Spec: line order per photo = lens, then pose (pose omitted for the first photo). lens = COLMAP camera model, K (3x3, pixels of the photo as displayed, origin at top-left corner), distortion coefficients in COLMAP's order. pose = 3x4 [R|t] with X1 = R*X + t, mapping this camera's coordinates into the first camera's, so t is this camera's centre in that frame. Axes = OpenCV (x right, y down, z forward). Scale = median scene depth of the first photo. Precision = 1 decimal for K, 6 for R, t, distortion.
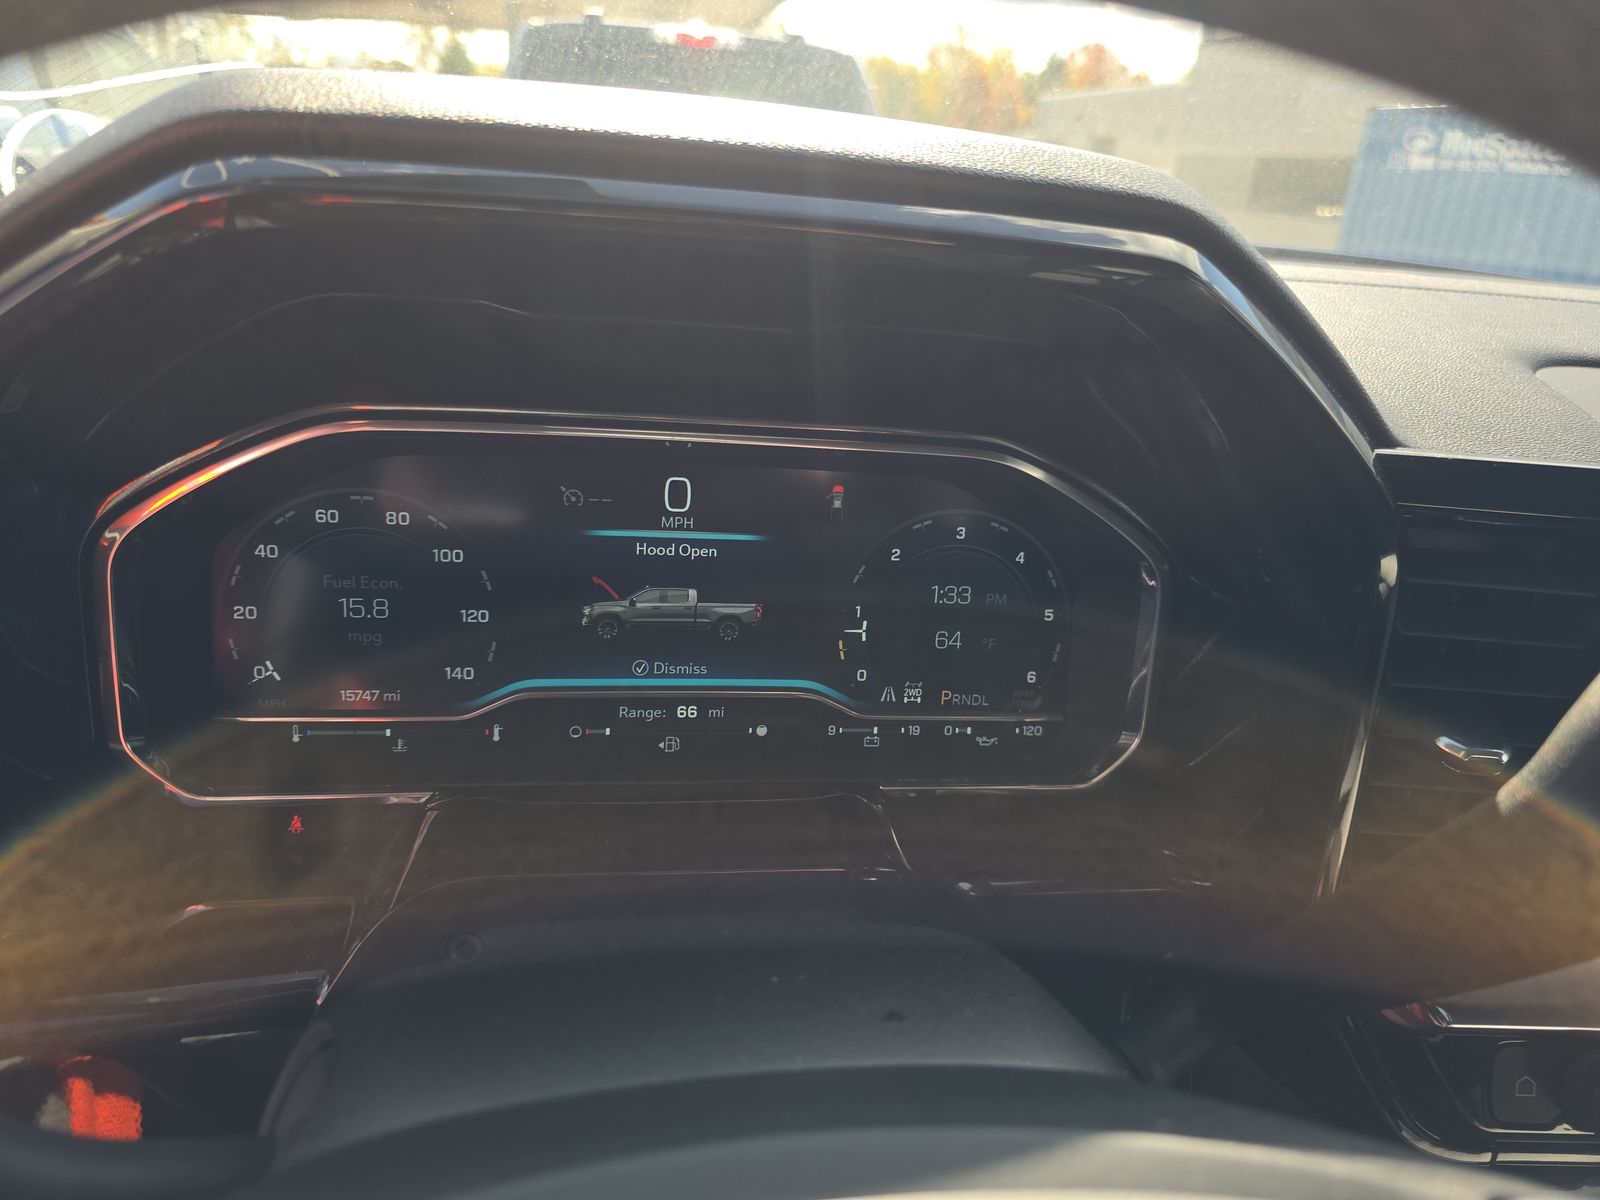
lens RADIAL K [[1071.0, 0, 807.6], [0, 1071.0, 601.3], [0, 0, 1]] dist [0.037573, -0.033872]
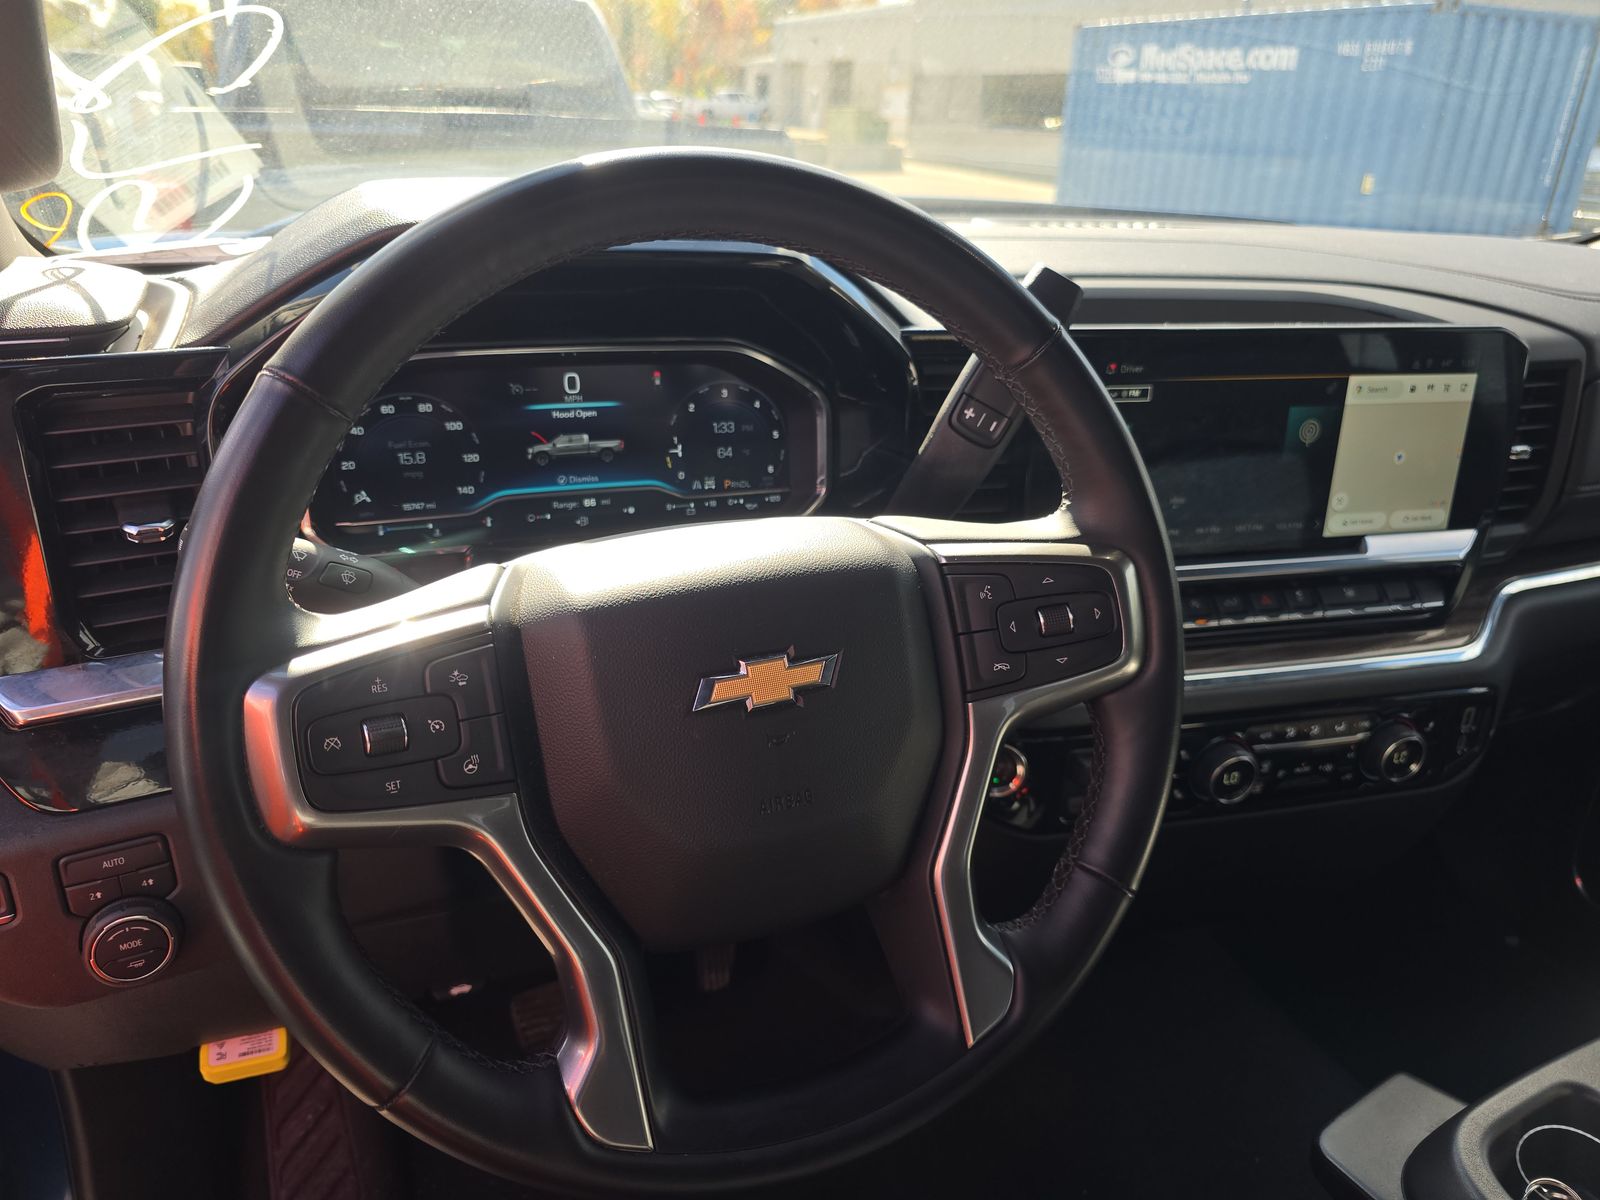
lens RADIAL K [[1071.0, 0, 806.0], [0, 1071.0, 606.0], [0, 0, 1]] dist [0.037573, -0.033872]
pose [[0.976446, -0.123771, 0.176733, -0.098433], [0.112406, 0.990980, 0.072967, 0.189262], [-0.184170, -0.051382, 0.981550, -0.914750]]
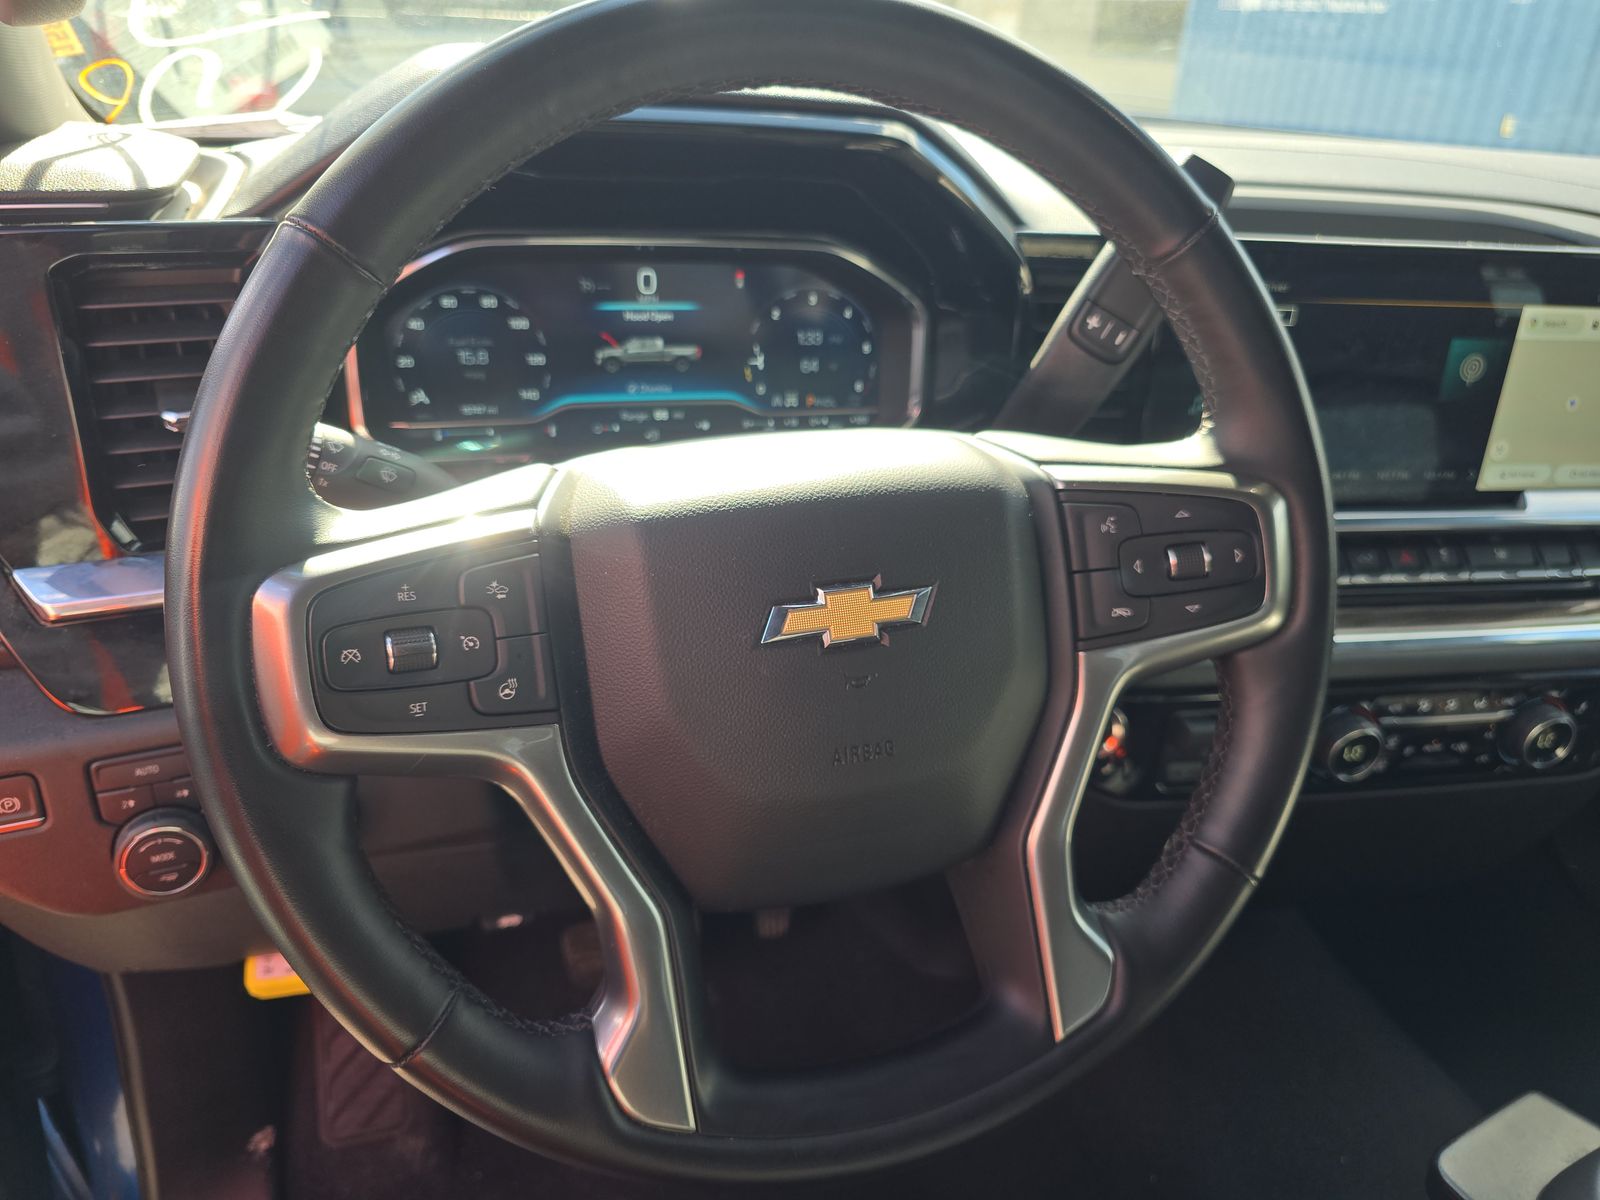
lens RADIAL K [[1071.0, 0, 800.1], [0, 1071.0, 605.3], [0, 0, 1]] dist [0.037573, -0.033872]
pose [[0.991648, -0.082028, 0.099524, -0.089191], [0.070033, 0.990475, 0.118550, 0.219215], [-0.108301, -0.110590, 0.987948, -0.763061]]
